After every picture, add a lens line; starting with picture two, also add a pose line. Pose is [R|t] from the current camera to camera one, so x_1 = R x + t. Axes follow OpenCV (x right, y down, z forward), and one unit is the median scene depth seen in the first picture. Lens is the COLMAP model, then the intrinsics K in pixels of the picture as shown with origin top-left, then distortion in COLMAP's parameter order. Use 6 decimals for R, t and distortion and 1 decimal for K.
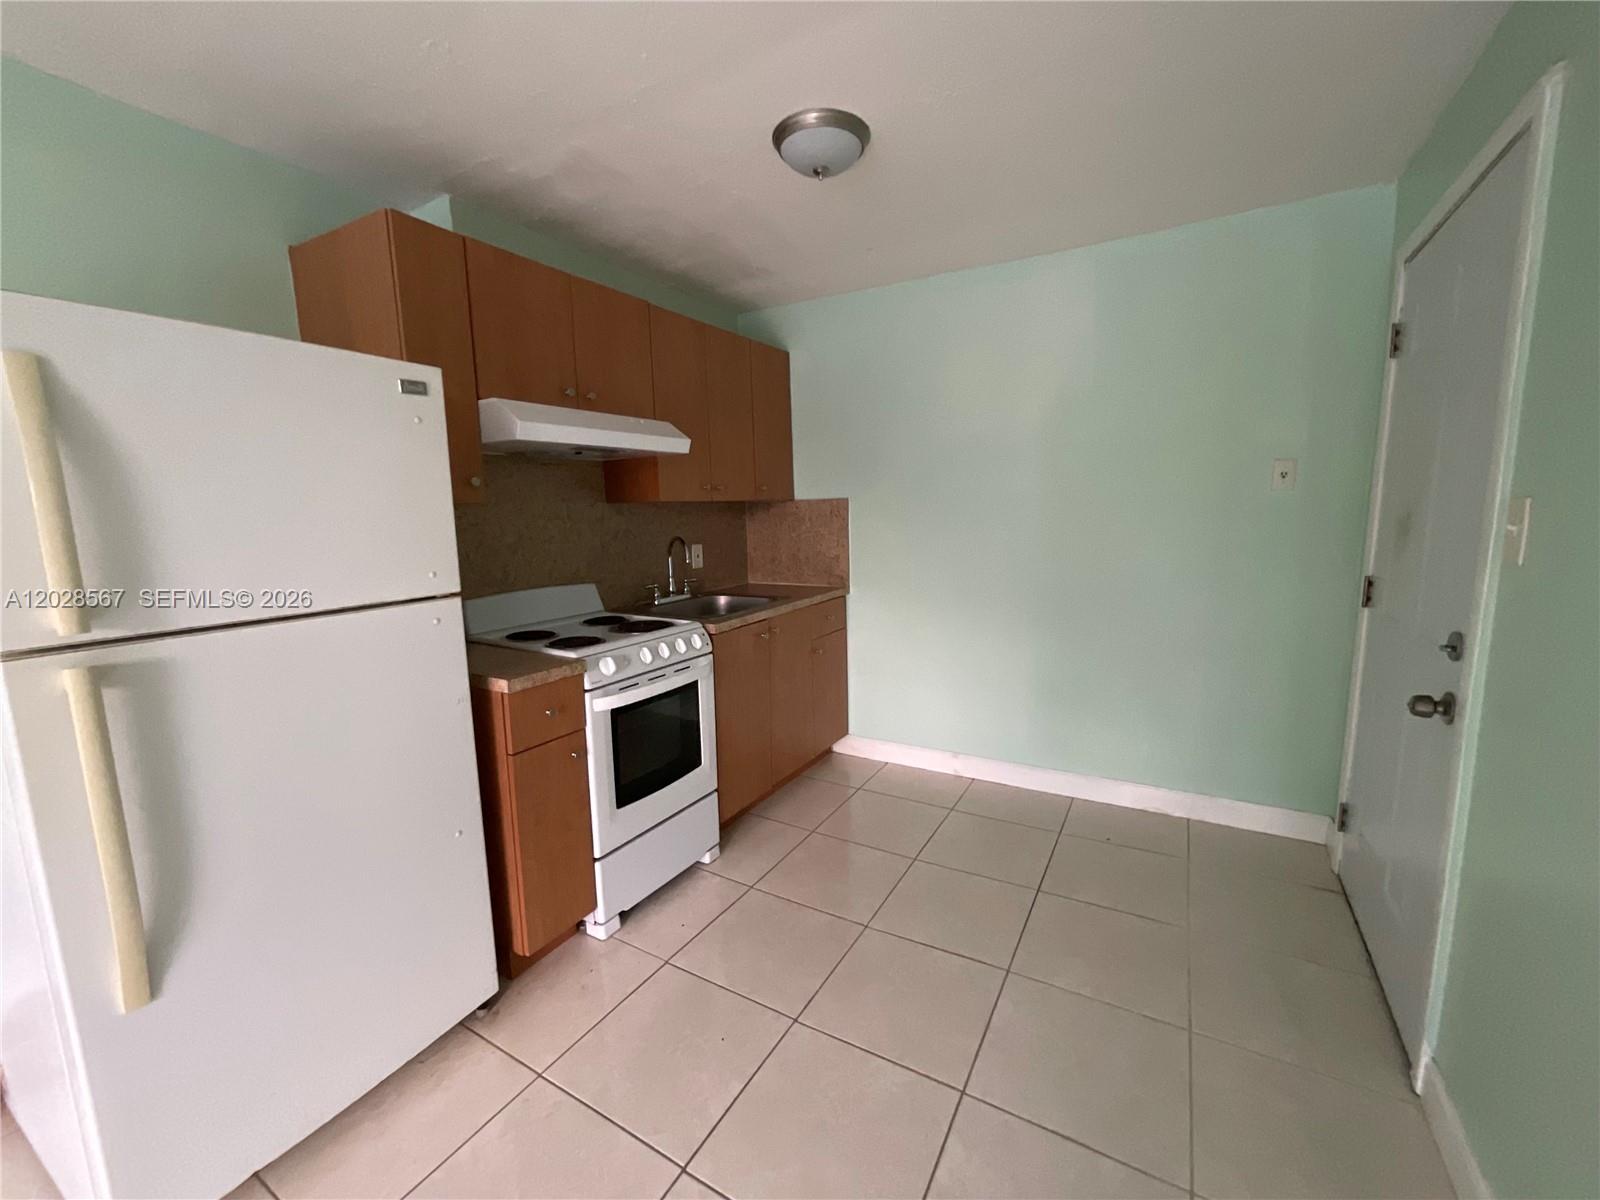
lens RADIAL K [[656.9, 0, 802.9], [0, 656.9, 601.3], [0, 0, 1]] dist [0.000263, -0.000428]
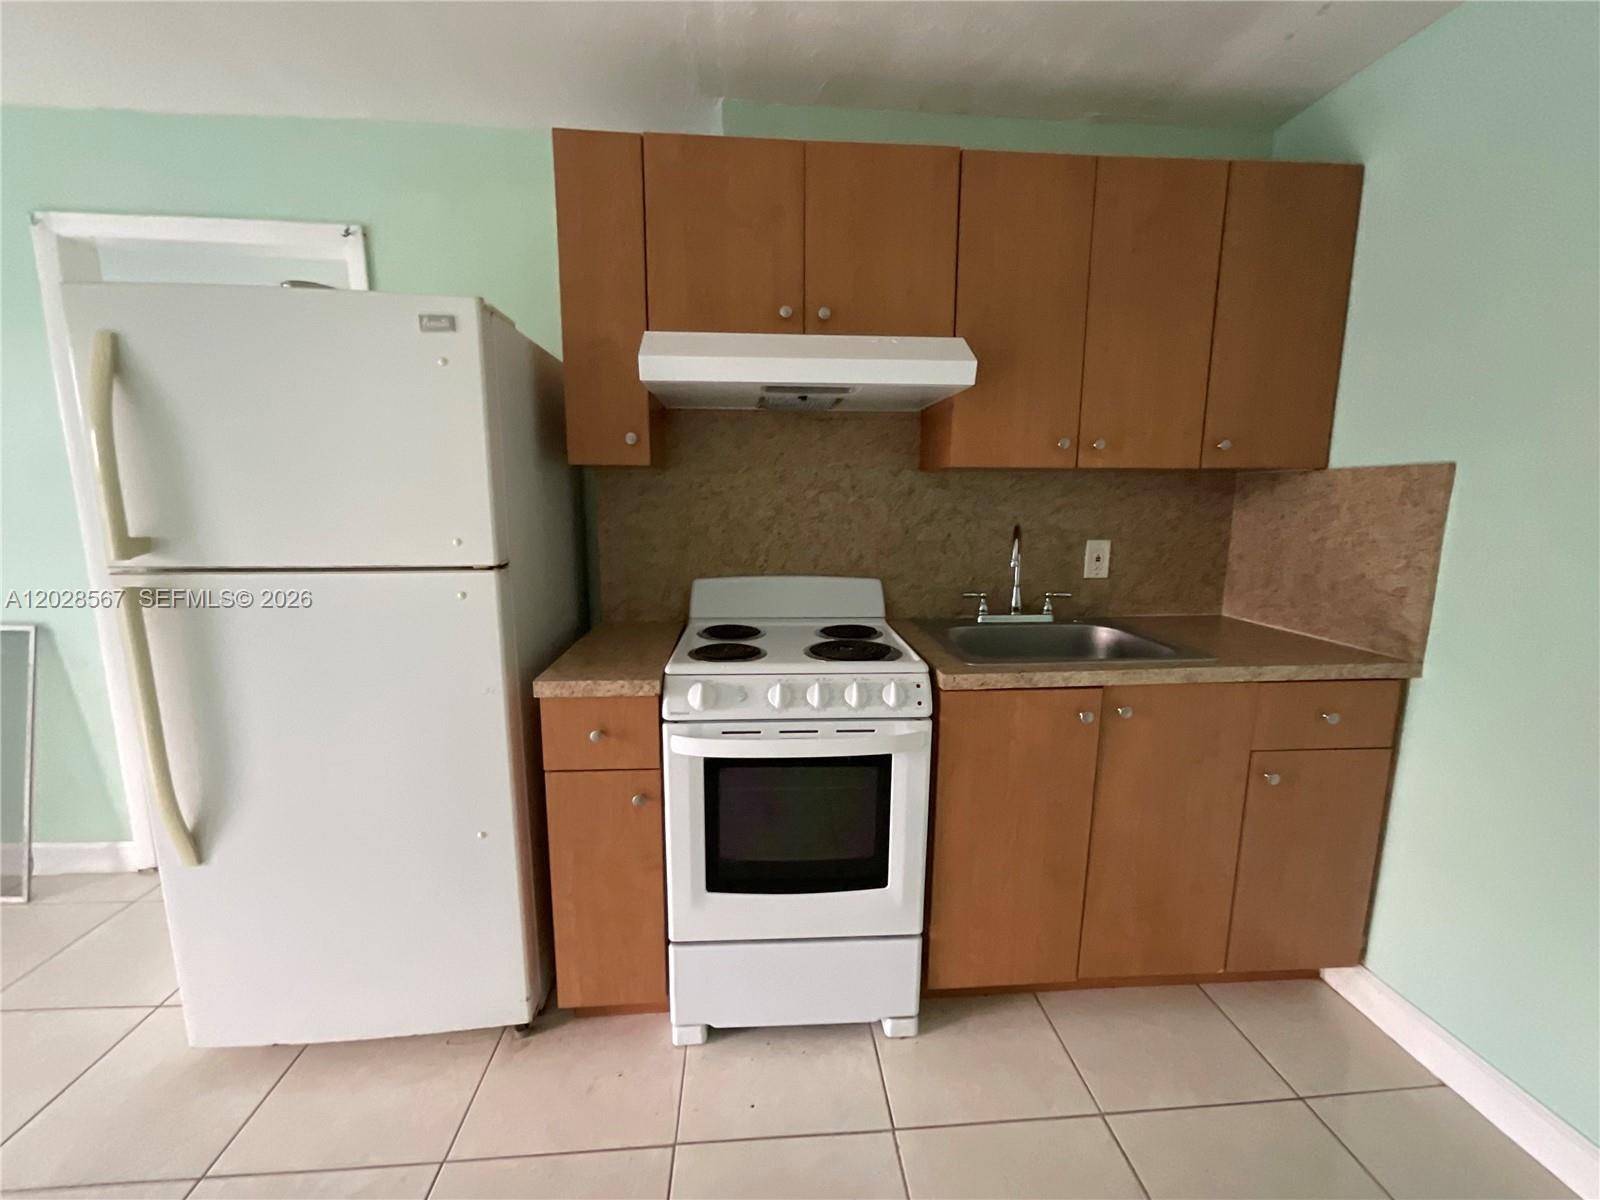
lens RADIAL K [[656.9, 0, 800.4], [0, 656.9, 602.4], [0, 0, 1]] dist [0.000263, -0.000428]
pose [[0.567211, 0.159096, -0.808059, 0.247571], [-0.135101, 0.985847, 0.099267, -0.066050], [0.812416, 0.052864, 0.580677, 0.521181]]
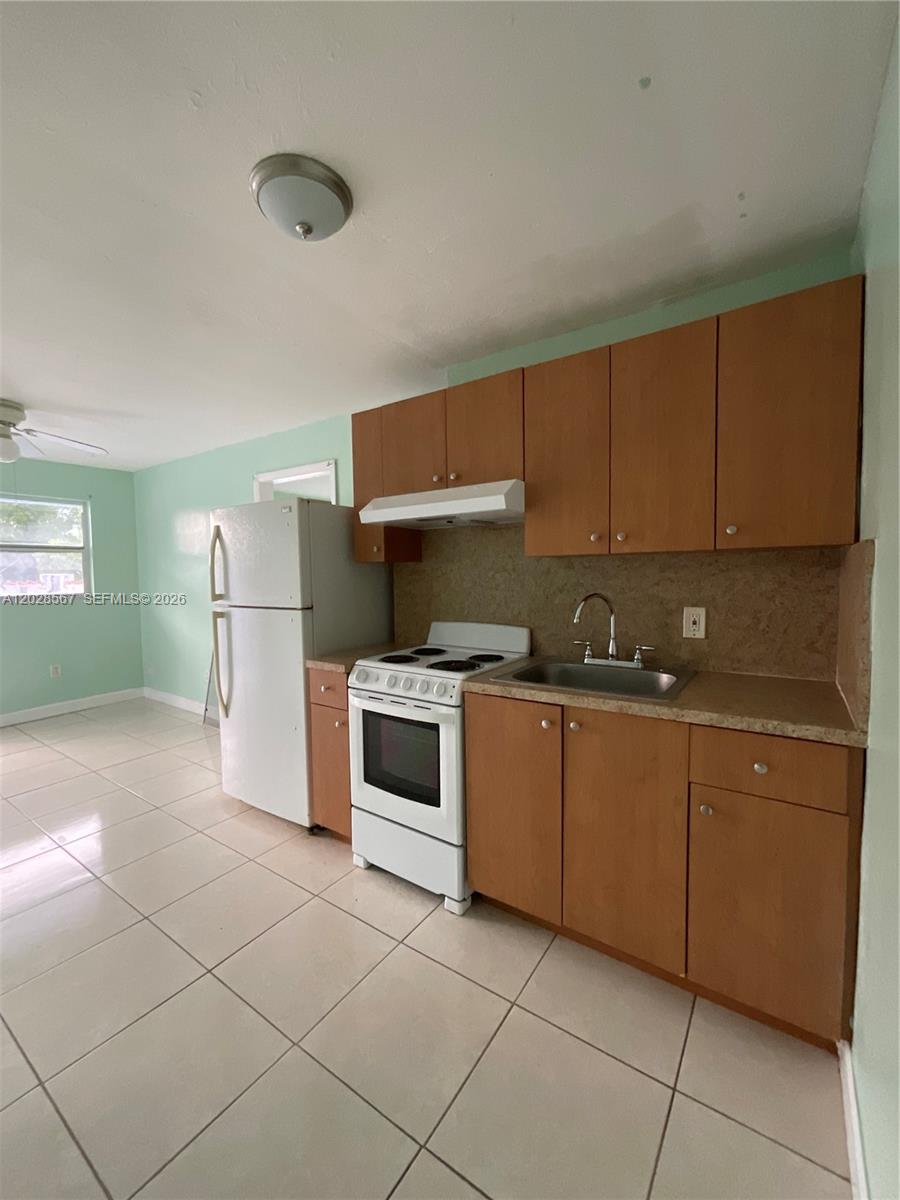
lens RADIAL K [[492.7, 0, 446.9], [0, 492.7, 597.1], [0, 0, 1]] dist [0.000263, -0.000428]
pose [[-0.083428, 0.073942, -0.993767, 0.564560], [-0.126388, 0.988405, 0.084154, -0.141309], [0.988466, 0.132621, -0.073115, 0.962099]]
